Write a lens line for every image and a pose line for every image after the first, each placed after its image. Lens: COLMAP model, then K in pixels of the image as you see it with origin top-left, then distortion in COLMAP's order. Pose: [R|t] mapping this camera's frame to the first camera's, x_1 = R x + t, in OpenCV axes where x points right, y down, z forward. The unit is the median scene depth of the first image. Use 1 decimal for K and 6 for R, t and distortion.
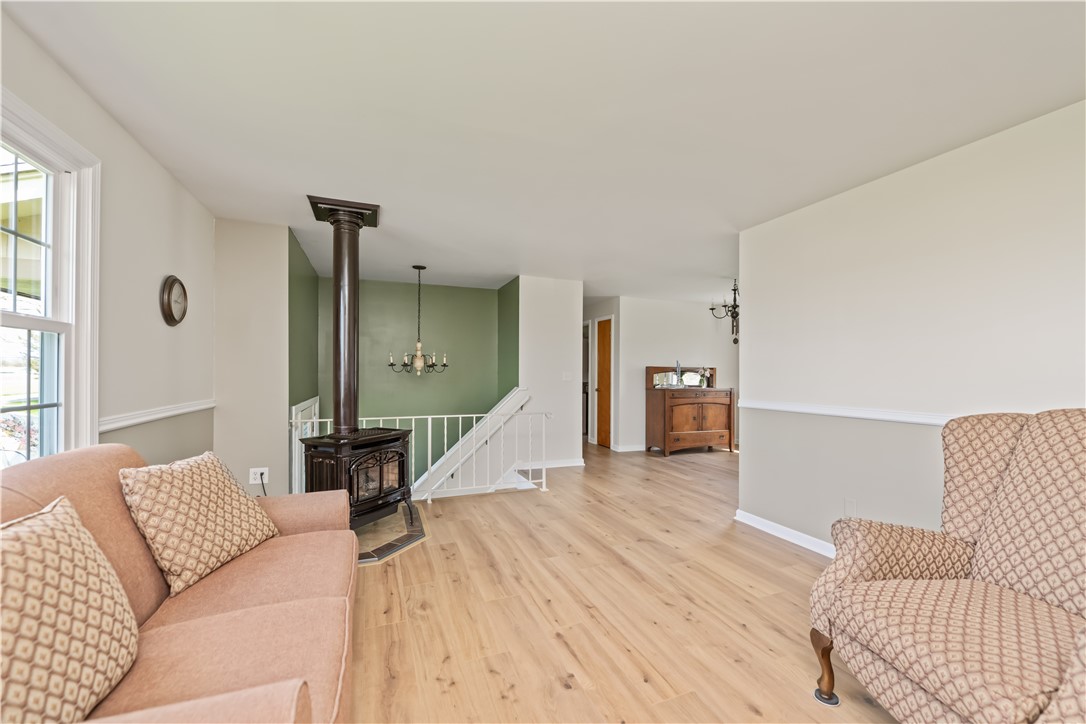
lens RADIAL K [[438.9, 0, 568.6], [0, 438.9, 371.0], [0, 0, 1]] dist [-0.004247, -0.001748]
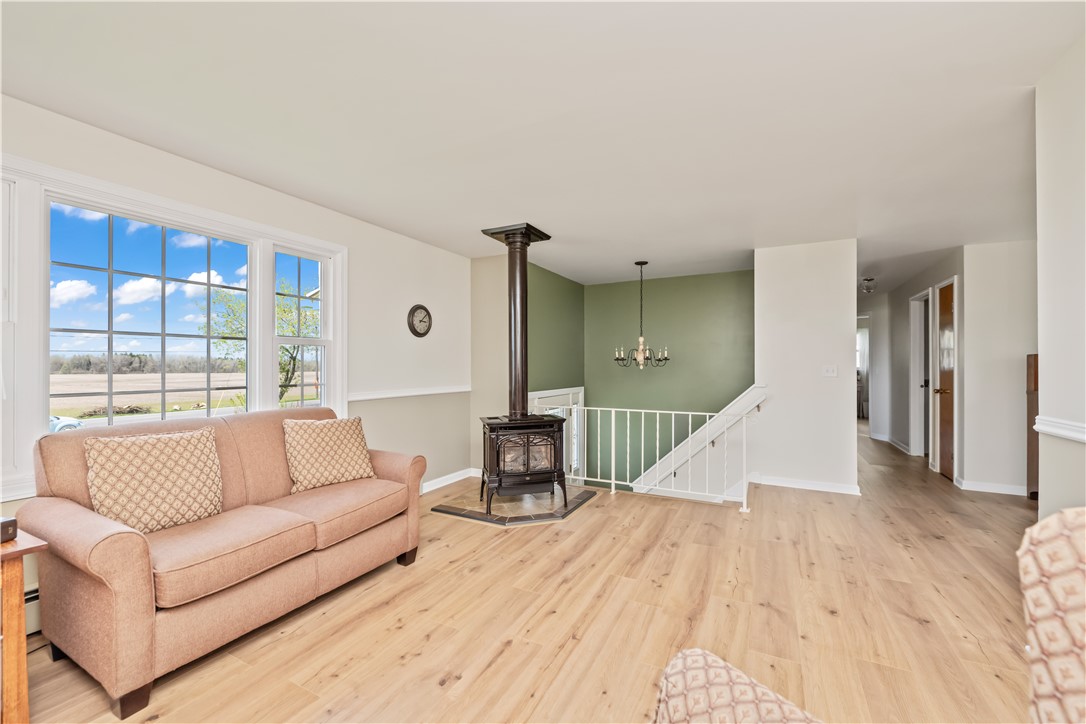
lens RADIAL K [[438.9, 0, 550.9], [0, 438.9, 365.0], [0, 0, 1]] dist [-0.004247, -0.001748]
pose [[0.640269, -0.009083, -0.768097, 0.457730], [0.006794, 0.999958, -0.006162, 0.006509], [0.768121, -0.001274, 0.640303, 0.278570]]
